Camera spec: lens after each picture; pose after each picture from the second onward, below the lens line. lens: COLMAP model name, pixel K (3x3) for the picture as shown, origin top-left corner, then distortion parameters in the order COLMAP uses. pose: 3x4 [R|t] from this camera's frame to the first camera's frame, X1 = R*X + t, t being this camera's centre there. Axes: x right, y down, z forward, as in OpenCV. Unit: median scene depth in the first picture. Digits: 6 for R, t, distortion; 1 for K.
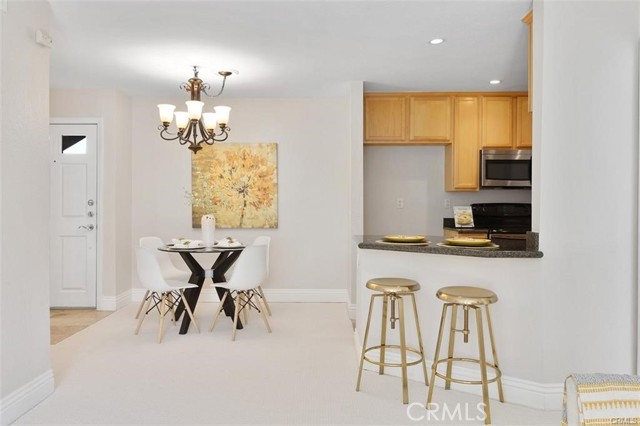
lens RADIAL K [[484.3, 0, 320.8], [0, 484.3, 202.1], [0, 0, 1]] dist [0.005583, 0.001102]
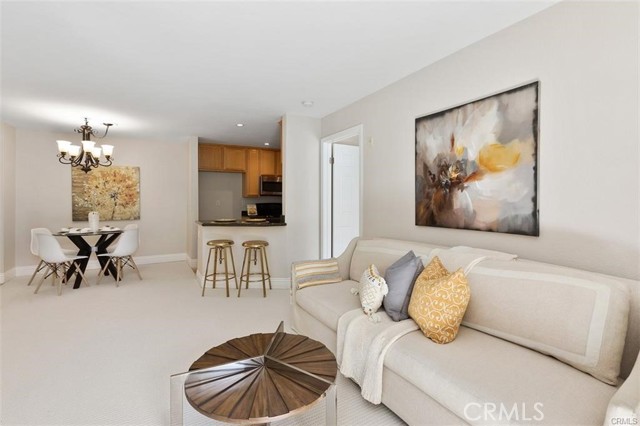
lens RADIAL K [[293.3, 0, 321.0], [0, 293.3, 202.8], [0, 0, 1]] dist [0.000636, 0.000129]
pose [[0.864448, -0.007097, 0.502672, -0.072216], [0.006373, 0.999975, 0.003158, -0.000843], [-0.502681, 0.000474, 0.864472, -0.198960]]
